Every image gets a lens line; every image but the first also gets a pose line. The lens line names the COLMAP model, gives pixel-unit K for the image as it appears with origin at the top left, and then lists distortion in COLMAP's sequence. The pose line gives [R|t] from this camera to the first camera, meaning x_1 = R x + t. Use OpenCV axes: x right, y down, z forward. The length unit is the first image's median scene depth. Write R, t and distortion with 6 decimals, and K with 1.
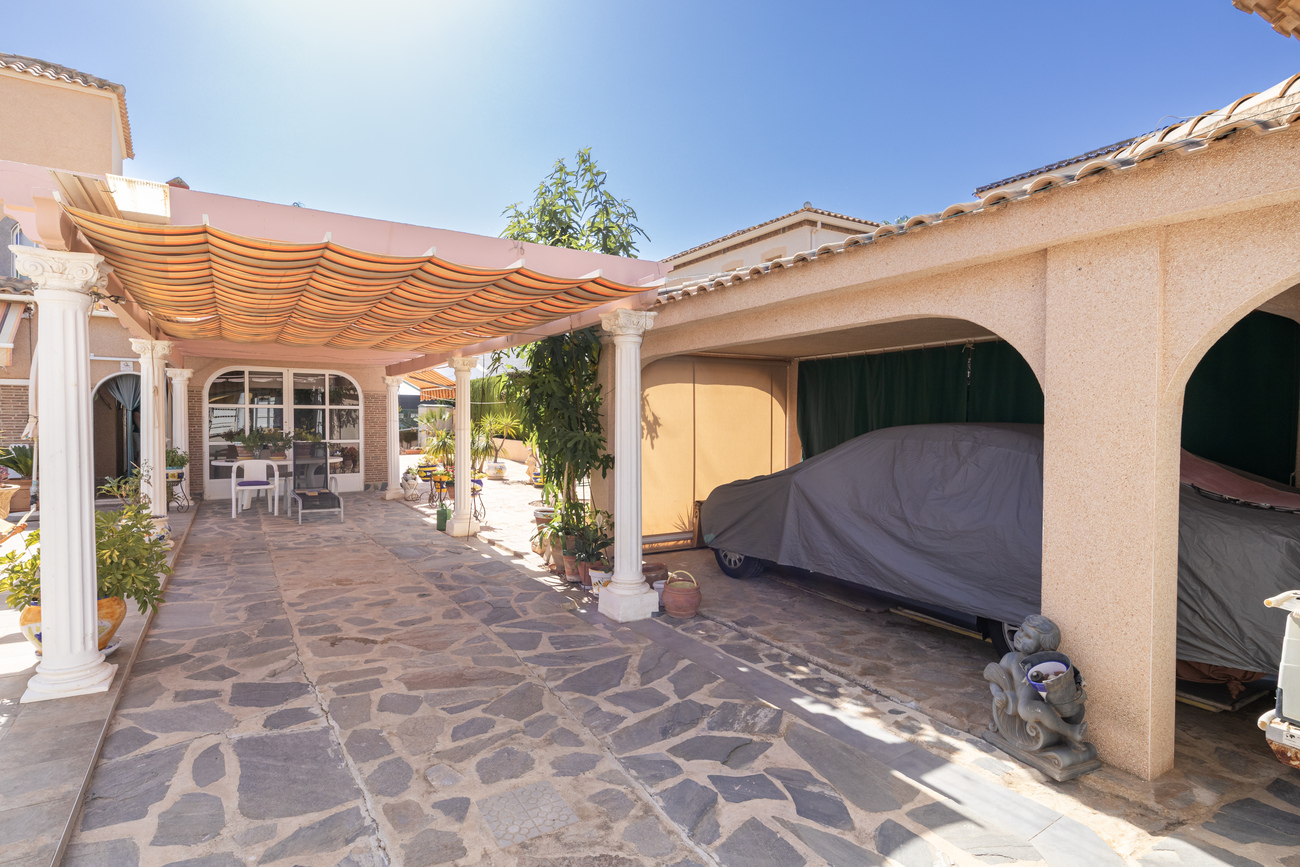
lens RADIAL K [[647.3, 0, 650.0], [0, 647.3, 433.5], [0, 0, 1]] dist [-0.002524, -0.000302]
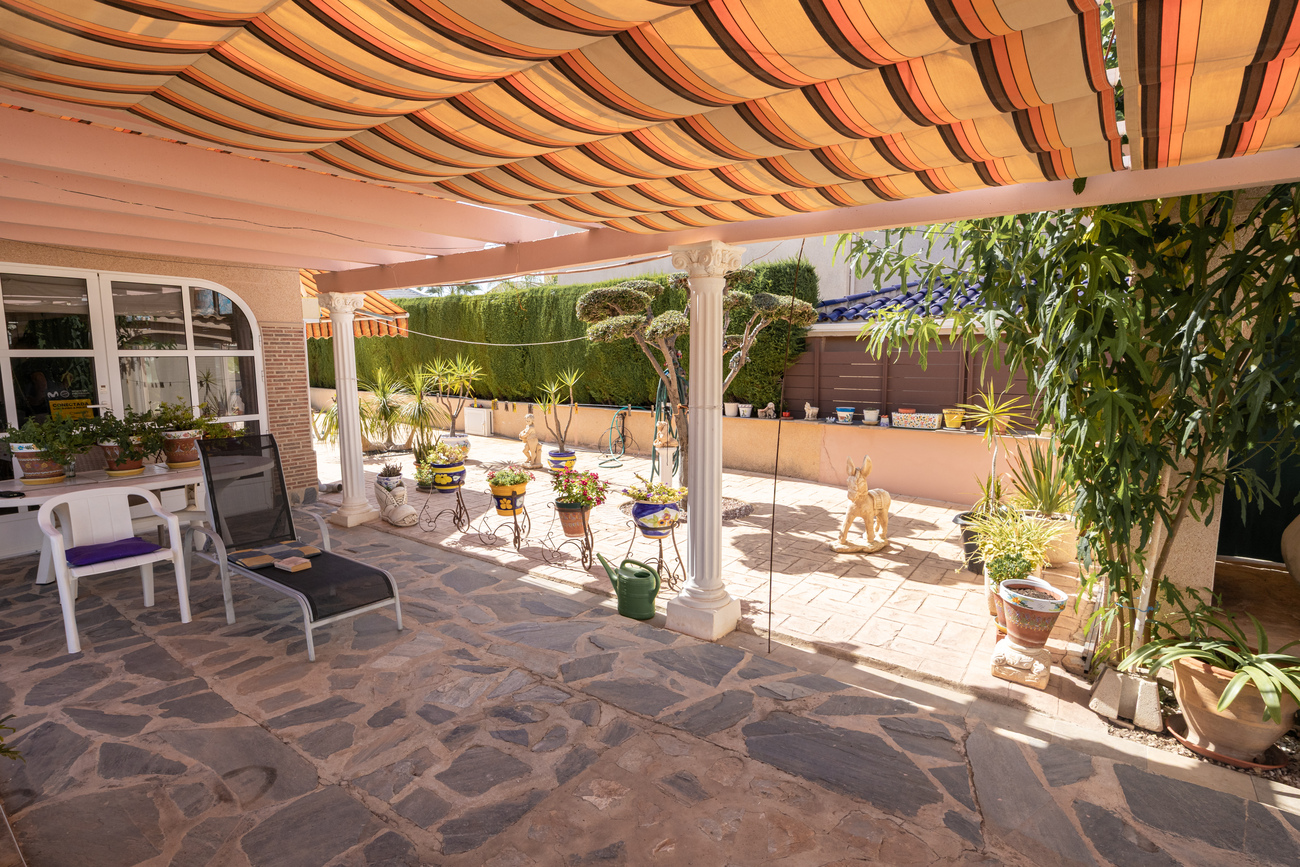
lens RADIAL K [[653.2, 0, 650.0], [0, 653.2, 433.5], [0, 0, 1]] dist [-0.005166, -0.001240]
pose [[0.944079, -0.049087, 0.326045, -0.354769], [0.017312, 0.994872, 0.099652, -0.024844], [-0.329264, -0.088435, 0.940087, 0.430800]]
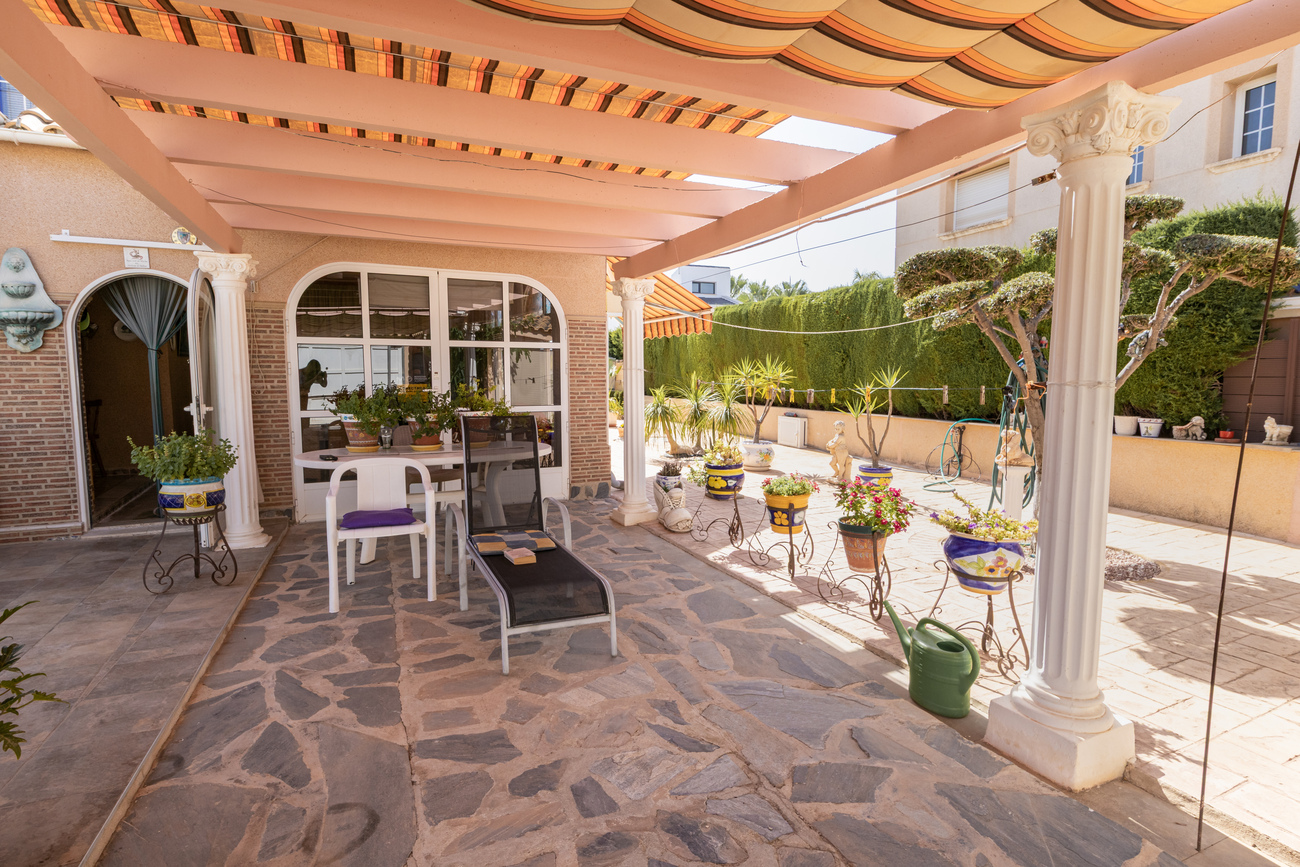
lens RADIAL K [[653.2, 0, 650.0], [0, 653.2, 433.5], [0, 0, 1]] dist [-0.005166, -0.001240]
pose [[0.985583, 0.010239, -0.168881, -0.312149], [0.000607, 0.997947, 0.064047, -0.002193], [0.169190, -0.063226, 0.983553, 0.522376]]
